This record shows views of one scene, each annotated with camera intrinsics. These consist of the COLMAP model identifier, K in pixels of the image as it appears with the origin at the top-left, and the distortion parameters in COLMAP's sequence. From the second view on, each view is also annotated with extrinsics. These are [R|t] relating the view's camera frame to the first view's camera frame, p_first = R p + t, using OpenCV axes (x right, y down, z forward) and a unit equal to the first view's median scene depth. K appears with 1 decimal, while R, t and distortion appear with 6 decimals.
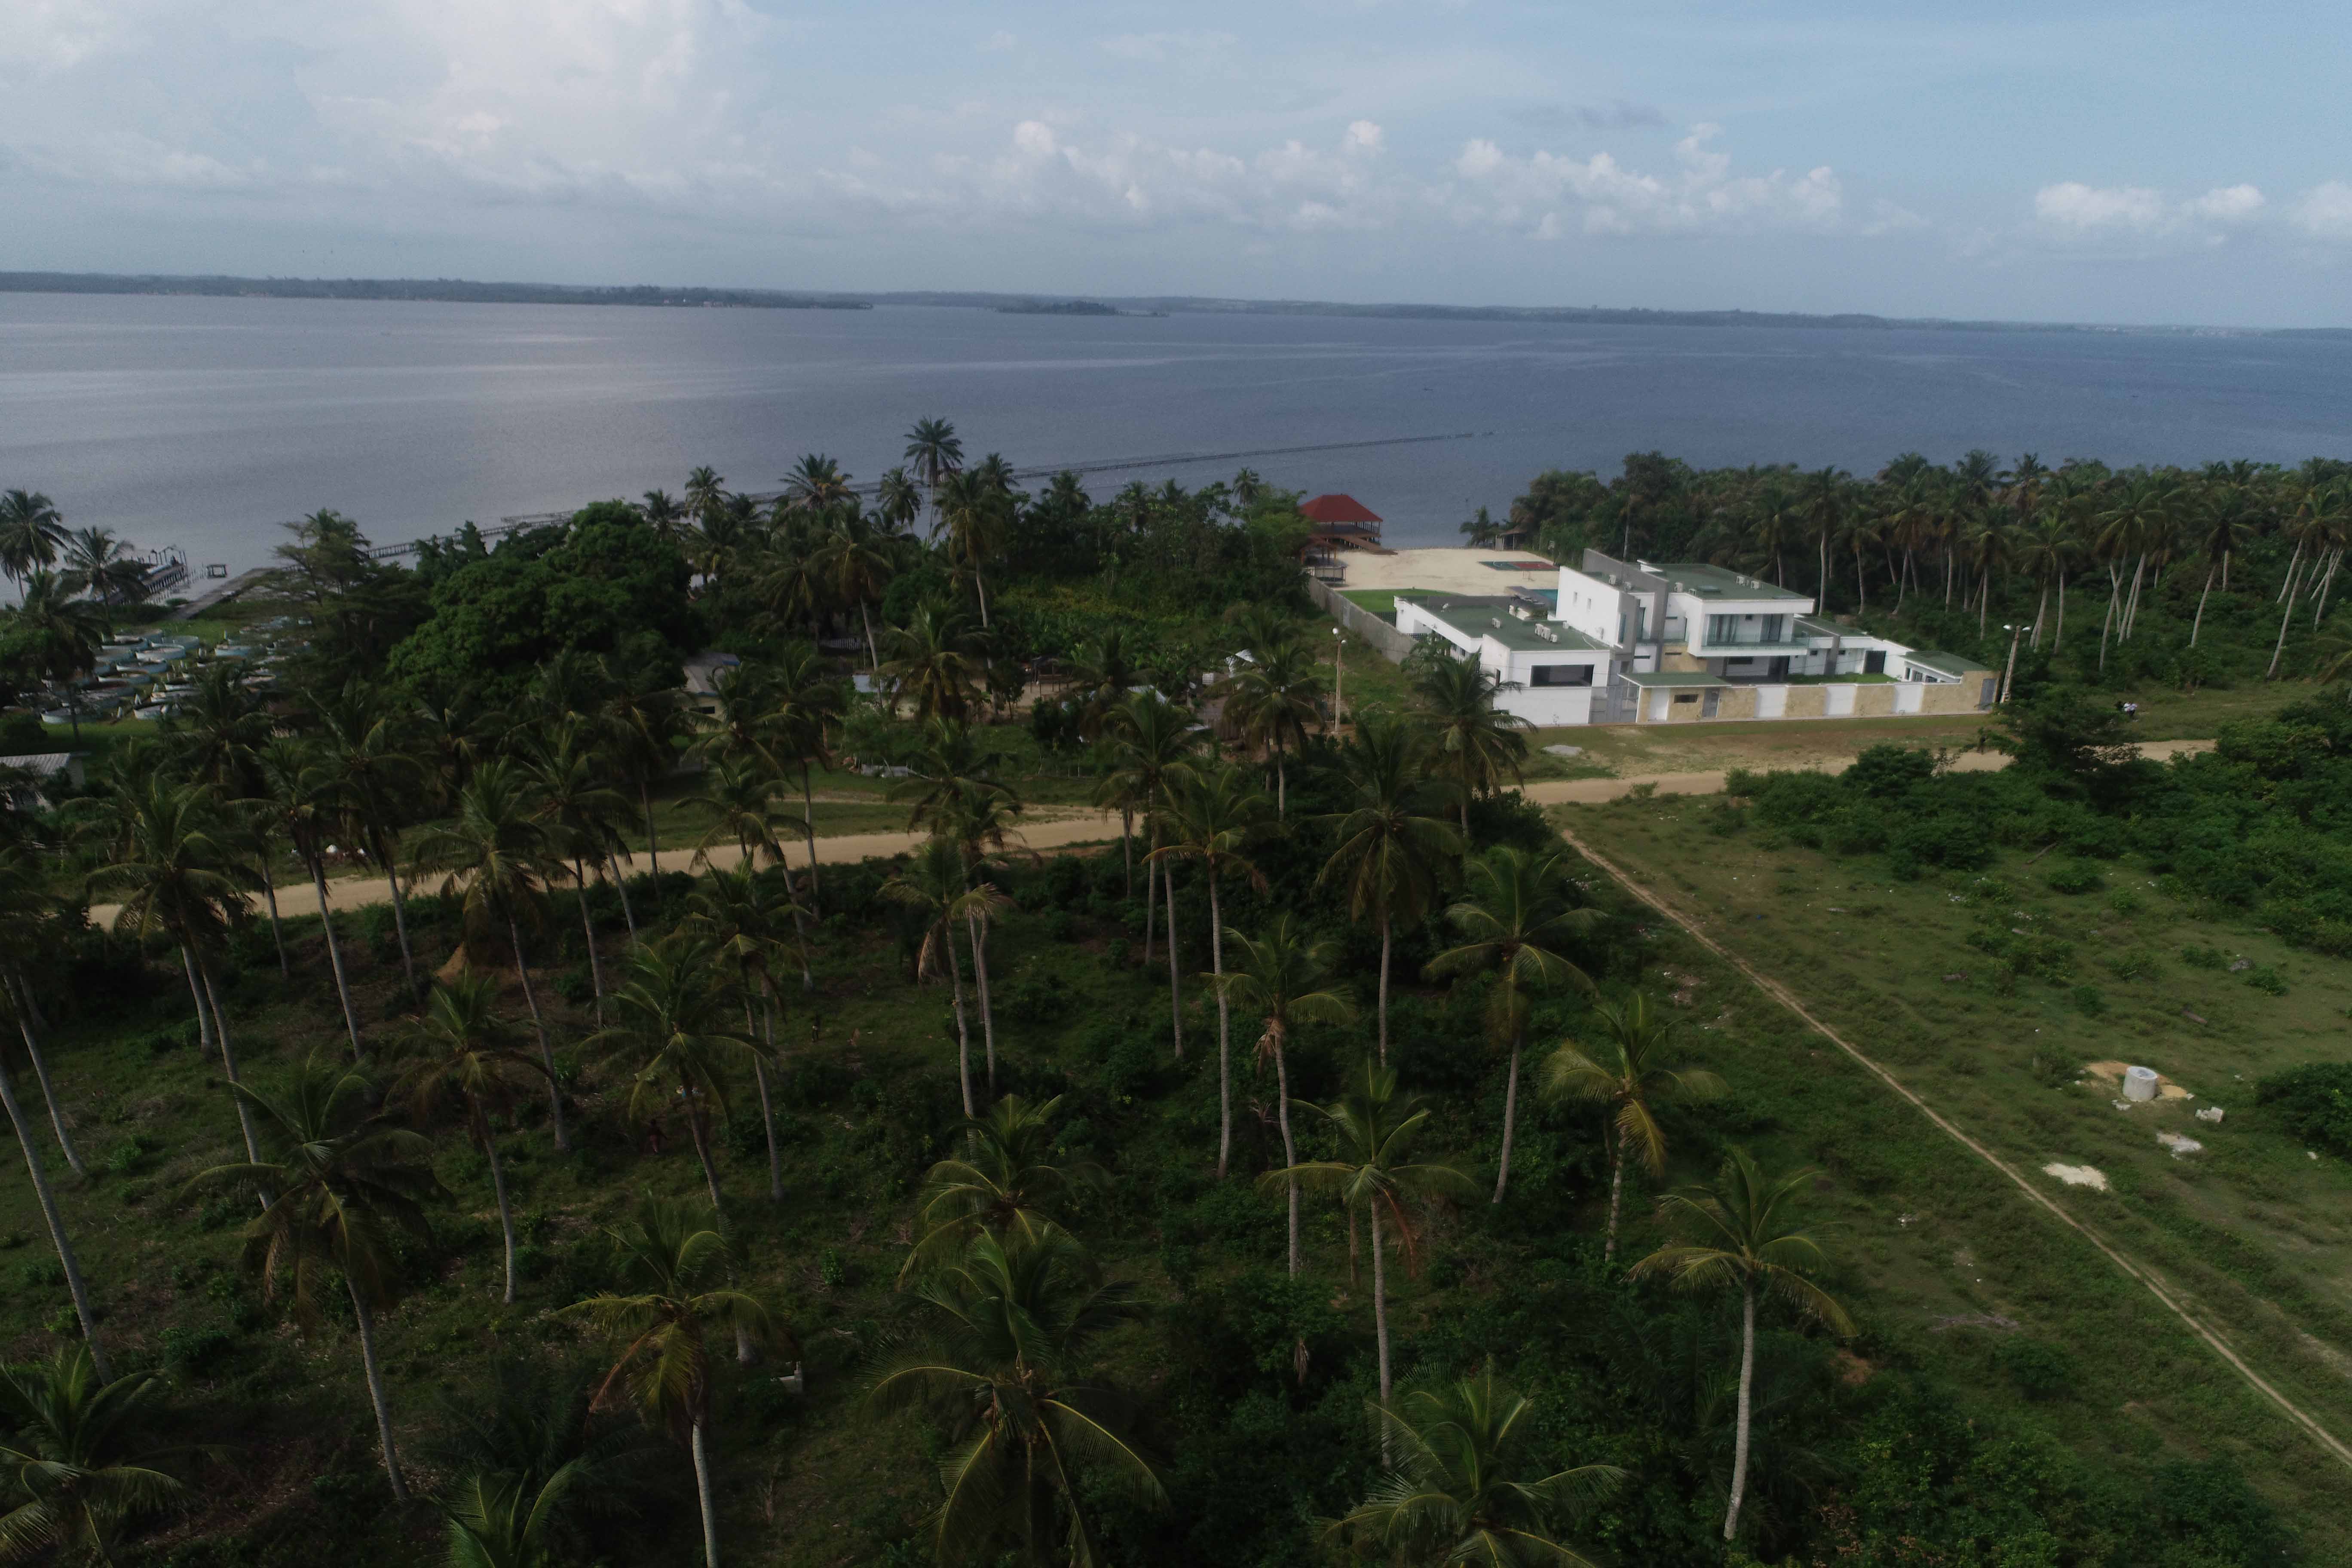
lens RADIAL K [[1582.7, 0, 1172.5], [0, 1582.7, 780.8], [0, 0, 1]] dist [-0.001814, -0.000556]
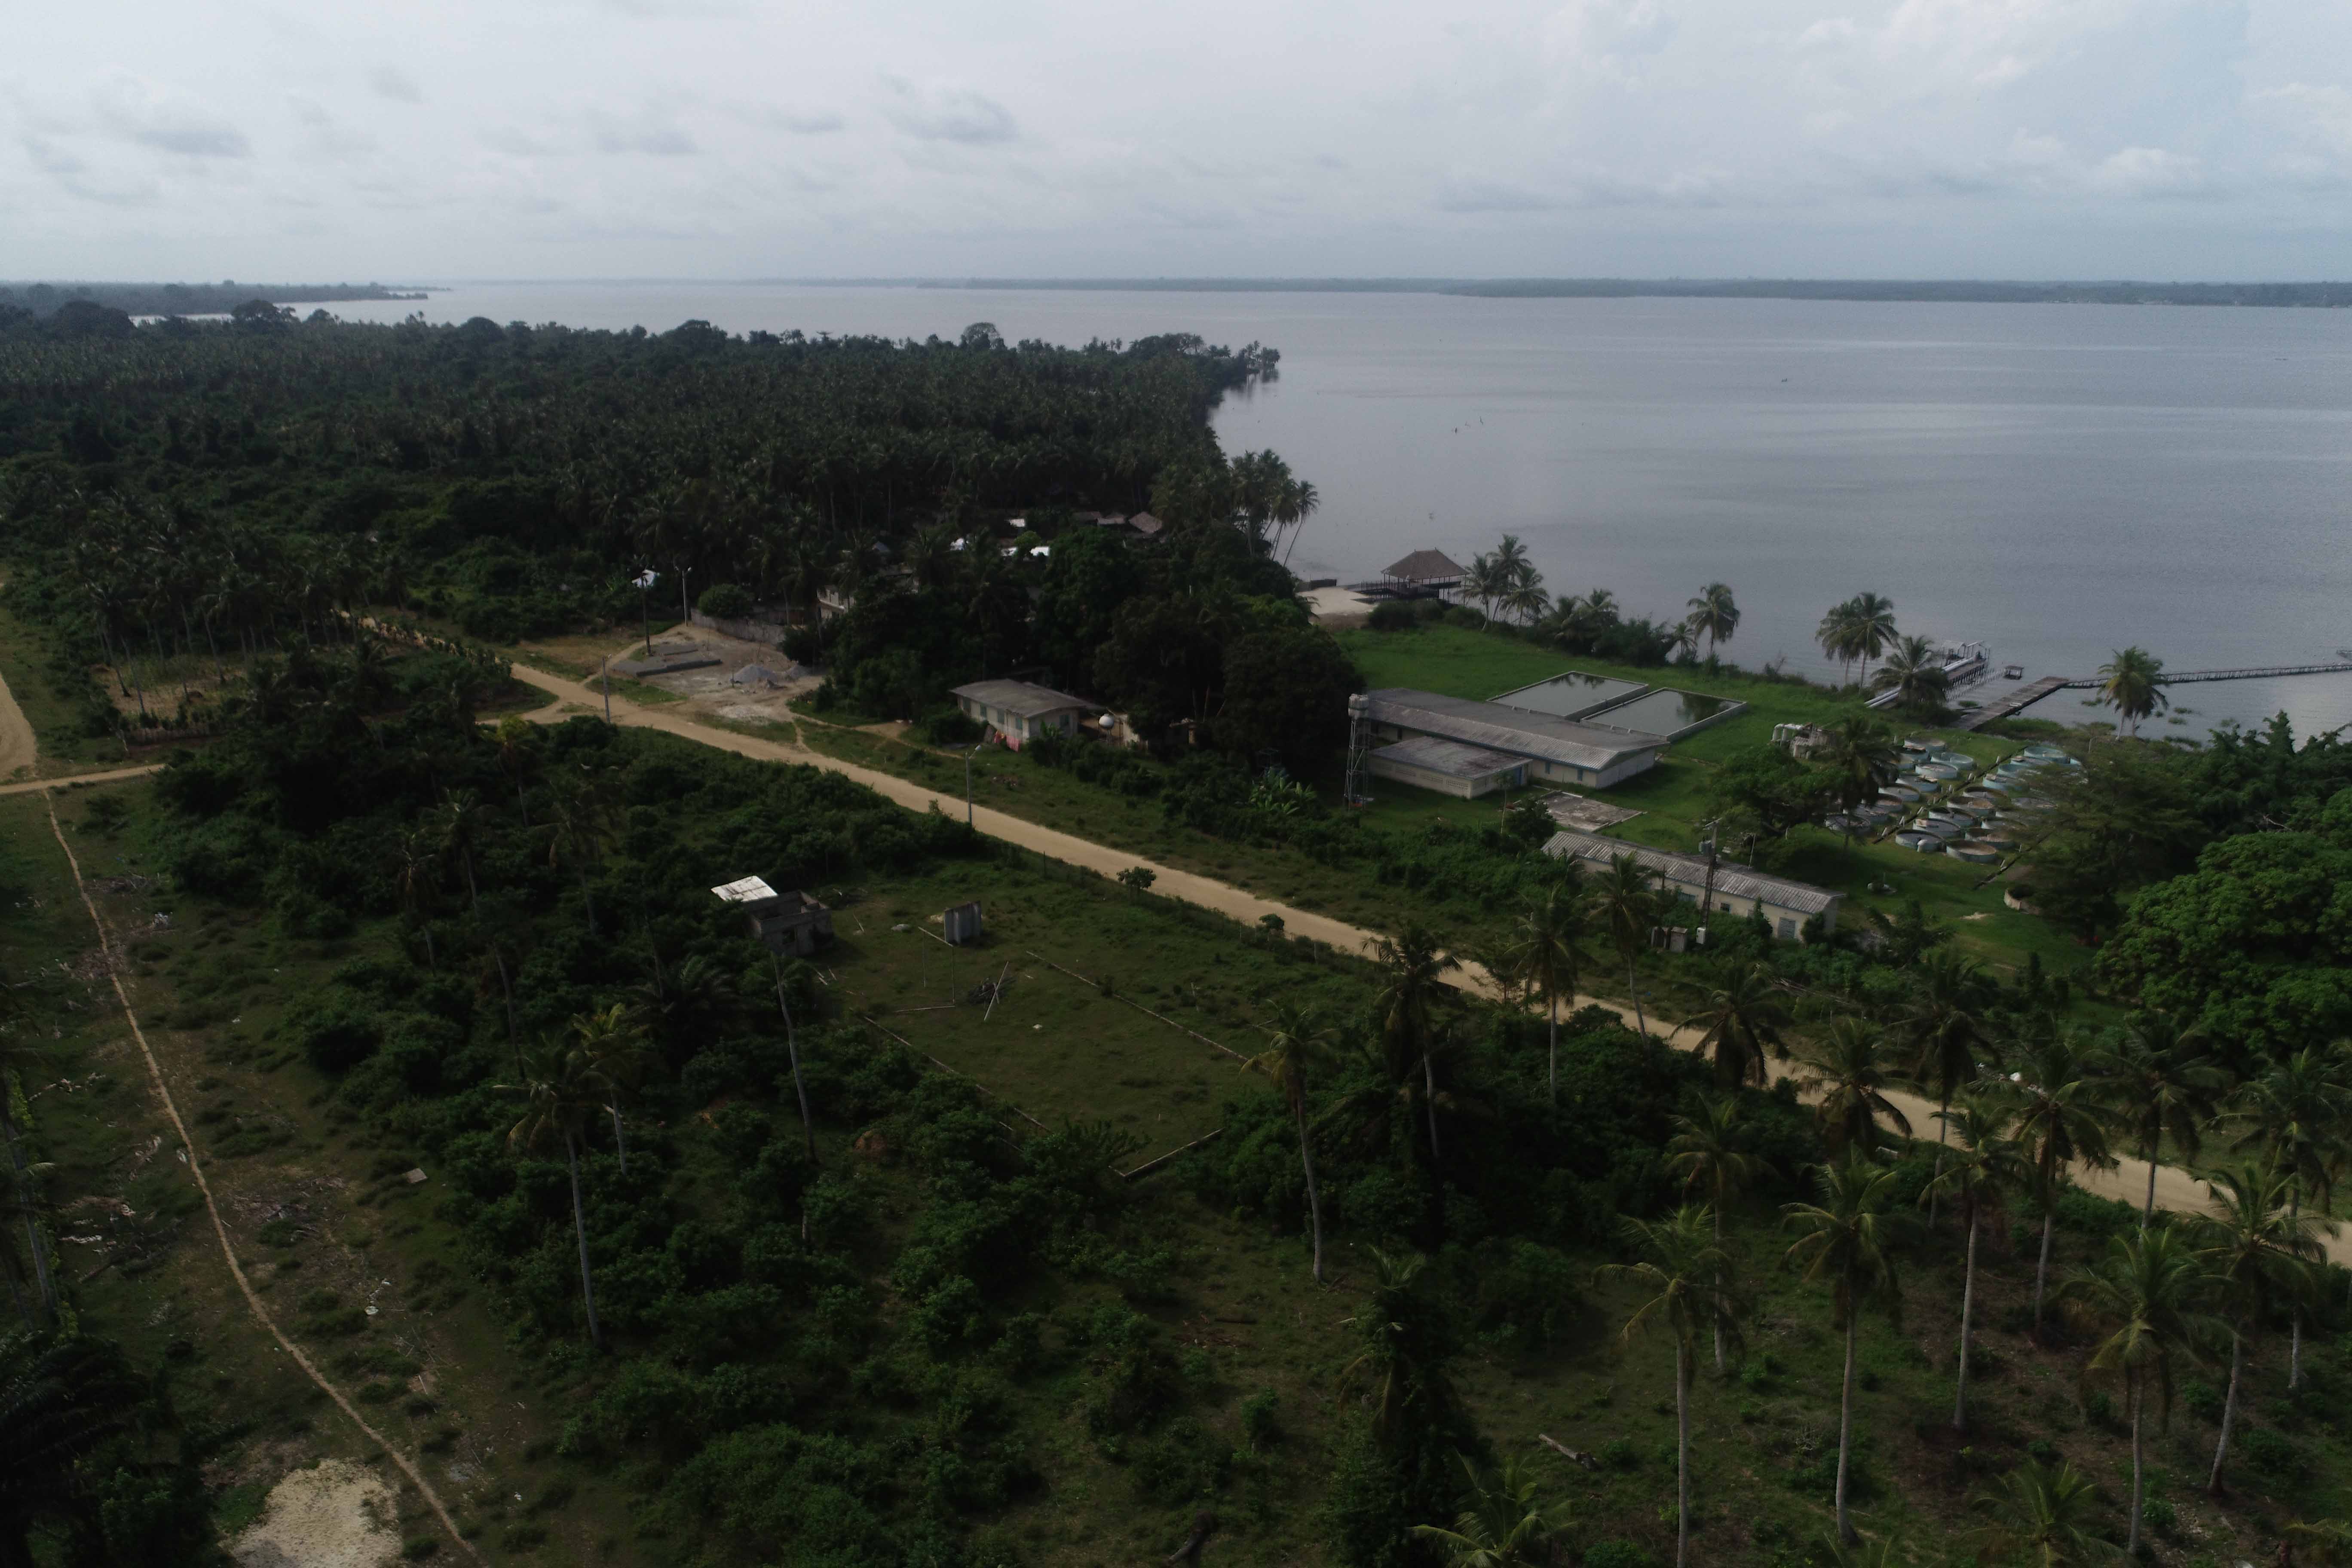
lens RADIAL K [[1573.6, 0, 1173.6], [0, 1573.6, 777.8], [0, 0, 1]] dist [-0.001676, 0.000864]
pose [[0.502820, 0.242354, -0.829721, 0.000037], [-0.242149, 0.960949, 0.133940, -0.122810], [0.829780, 0.133569, 0.541871, -0.038245]]
